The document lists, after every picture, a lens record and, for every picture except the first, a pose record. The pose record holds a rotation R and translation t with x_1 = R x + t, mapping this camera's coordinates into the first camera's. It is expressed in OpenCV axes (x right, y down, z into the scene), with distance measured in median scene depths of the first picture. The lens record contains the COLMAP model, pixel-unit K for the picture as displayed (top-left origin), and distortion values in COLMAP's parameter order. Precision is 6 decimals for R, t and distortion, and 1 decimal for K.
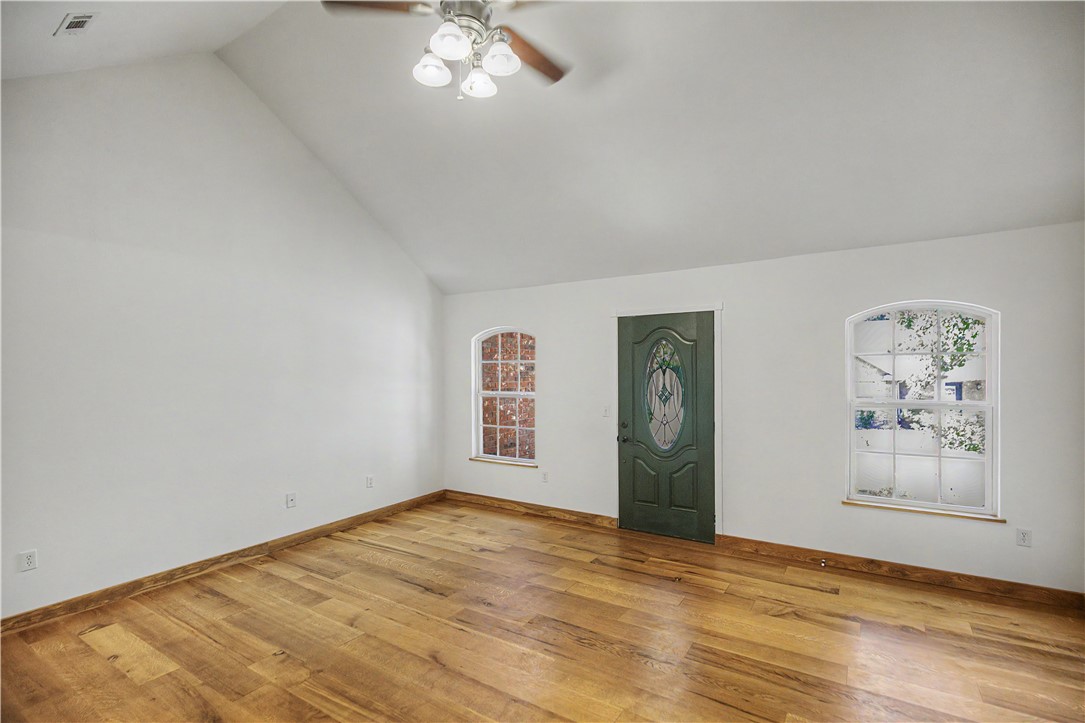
lens RADIAL K [[495.4, 0, 561.8], [0, 495.4, 377.8], [0, 0, 1]] dist [-0.001138, 0.000037]
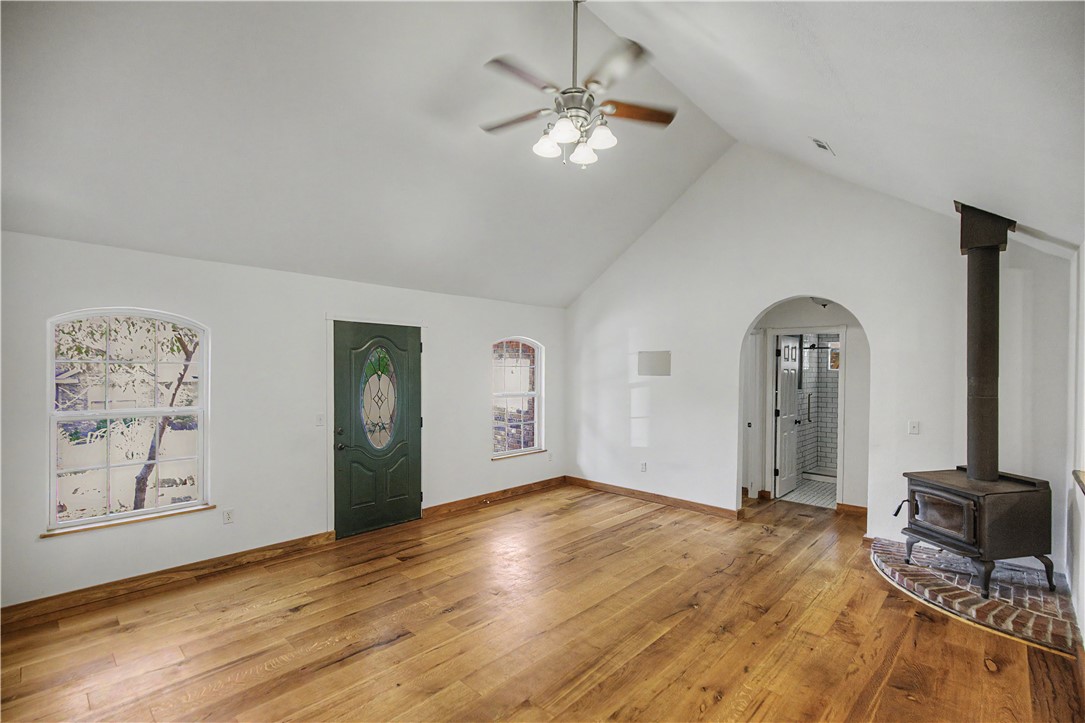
lens RADIAL K [[487.3, 0, 546.1], [0, 487.3, 365.5], [0, 0, 1]] dist [-0.001644, -0.000217]
pose [[0.203737, 0.018017, 0.978860, -0.825909], [0.011852, 0.999712, -0.020868, -0.011167], [-0.978954, 0.015853, 0.203465, 0.458150]]
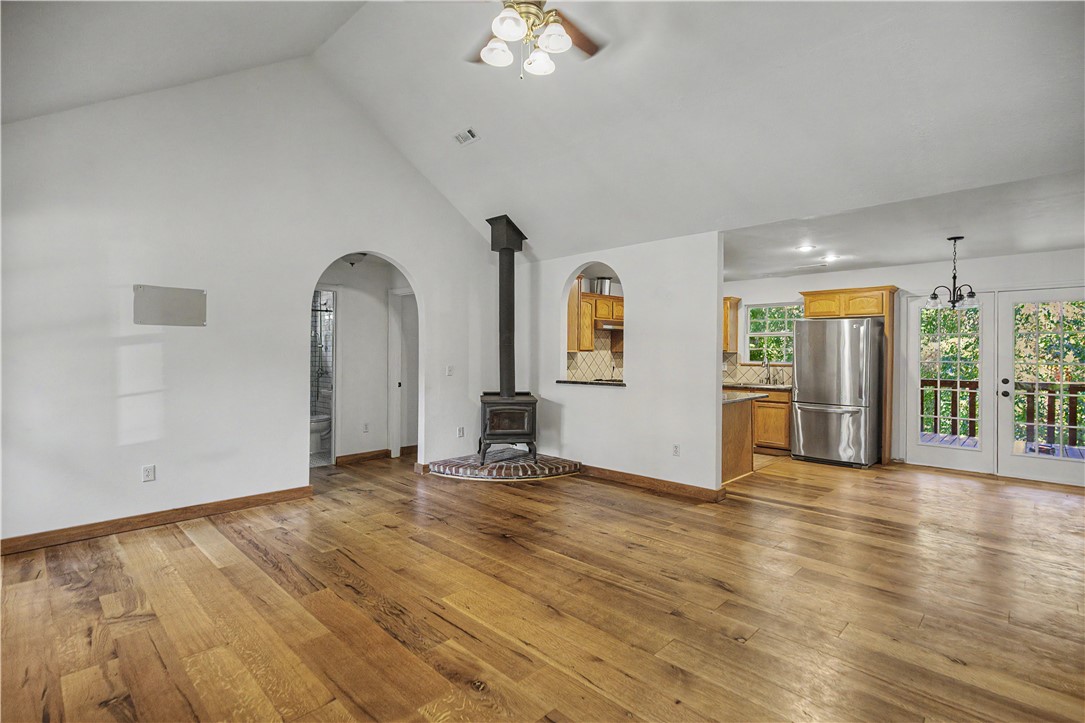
lens RADIAL K [[514.9, 0, 555.8], [0, 514.9, 356.4], [0, 0, 1]] dist [-0.000221, 0.000125]
pose [[-0.976992, 0.005193, 0.213211, -0.287456], [0.010652, 0.999644, 0.024460, 0.032163], [-0.213008, 0.026168, -0.976700, 1.210704]]
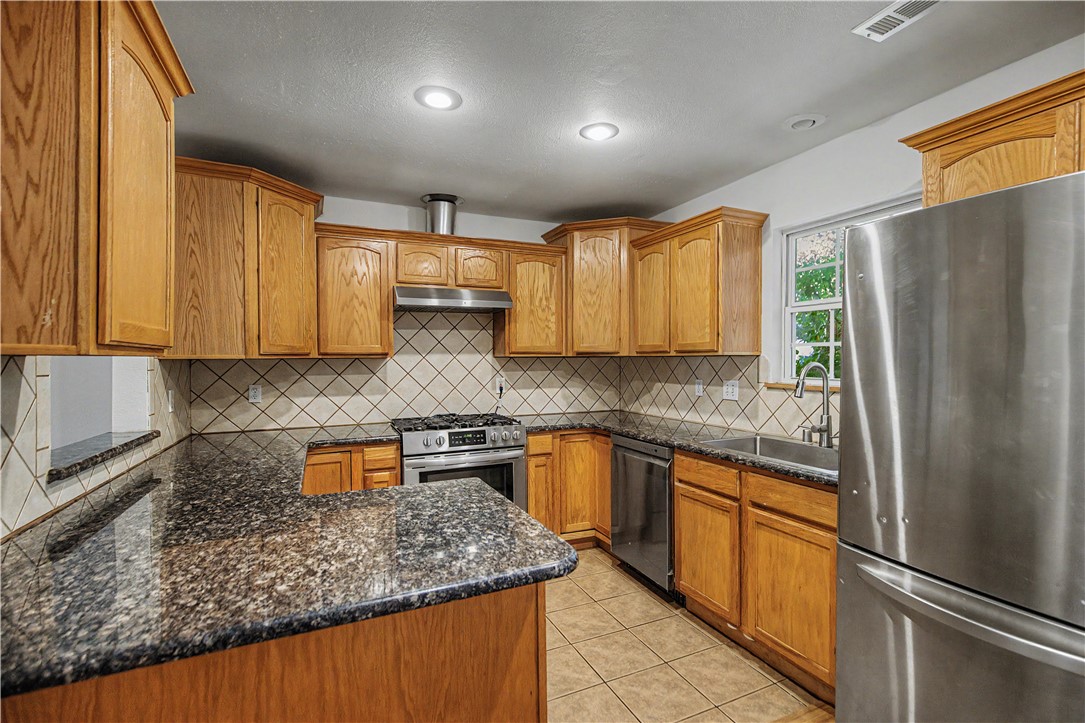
lens RADIAL K [[499.4, 0, 556.6], [0, 499.4, 368.6], [0, 0, 1]] dist [-0.000075, 0.000058]
pose [[-0.833598, 0.004349, 0.552354, -0.663913], [0.023862, 0.999319, 0.028143, 0.061747], [-0.551856, 0.036640, -0.833134, 0.049712]]
